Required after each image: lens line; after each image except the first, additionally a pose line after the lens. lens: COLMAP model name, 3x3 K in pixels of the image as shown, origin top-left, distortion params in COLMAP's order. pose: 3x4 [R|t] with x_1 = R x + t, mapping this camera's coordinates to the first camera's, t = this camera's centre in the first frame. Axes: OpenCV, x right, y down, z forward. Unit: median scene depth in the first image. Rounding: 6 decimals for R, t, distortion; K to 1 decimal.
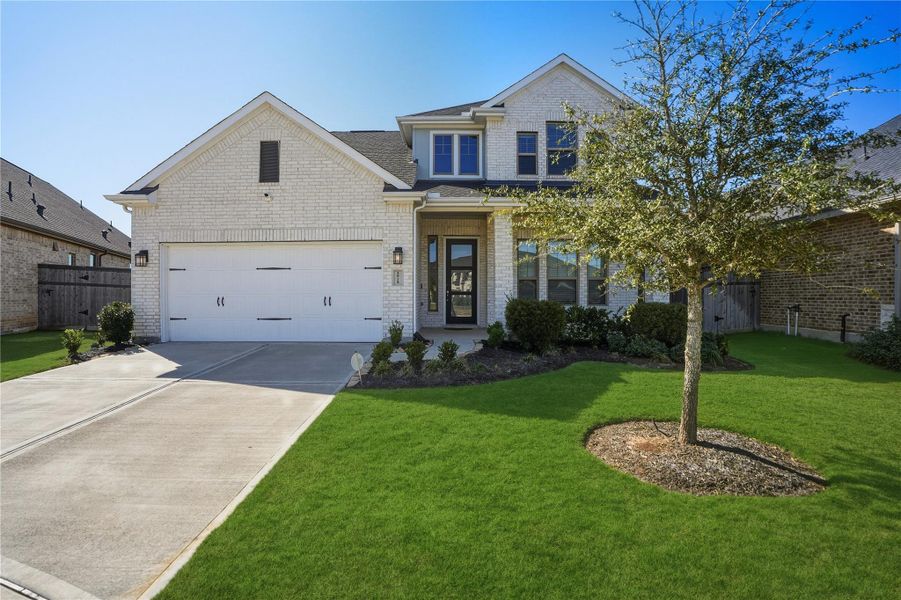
lens RADIAL K [[404.5, 0, 450.5], [0, 404.5, 302.7], [0, 0, 1]] dist [-0.070156, 0.017671]
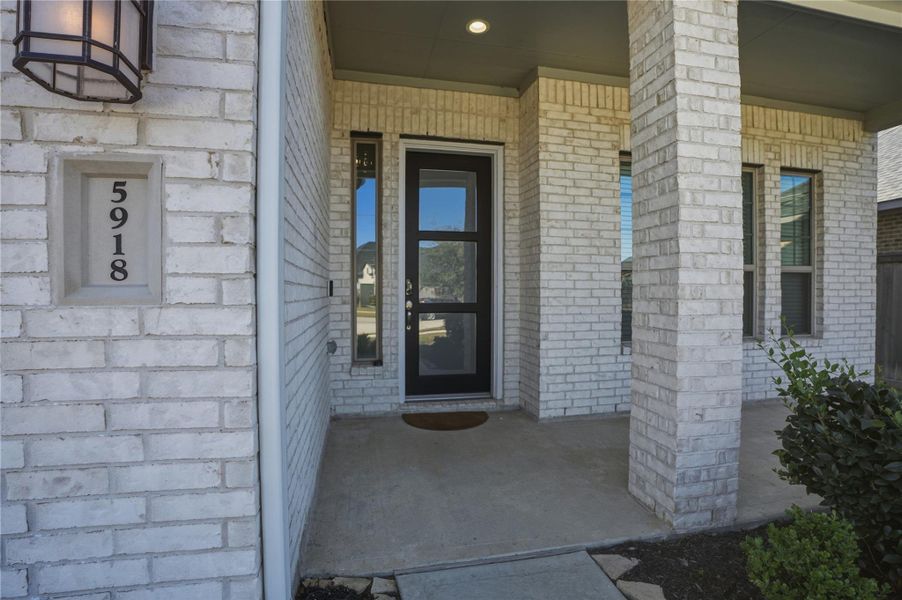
lens RADIAL K [[424.4, 0, 443.0], [0, 424.4, 300.9], [0, 0, 1]] dist [-0.069533, 0.012746]
pose [[0.983256, -0.004217, 0.182181, -0.060784], [0.002958, 0.999970, 0.007184, -0.042860], [-0.182206, -0.006525, 0.983239, 0.873923]]
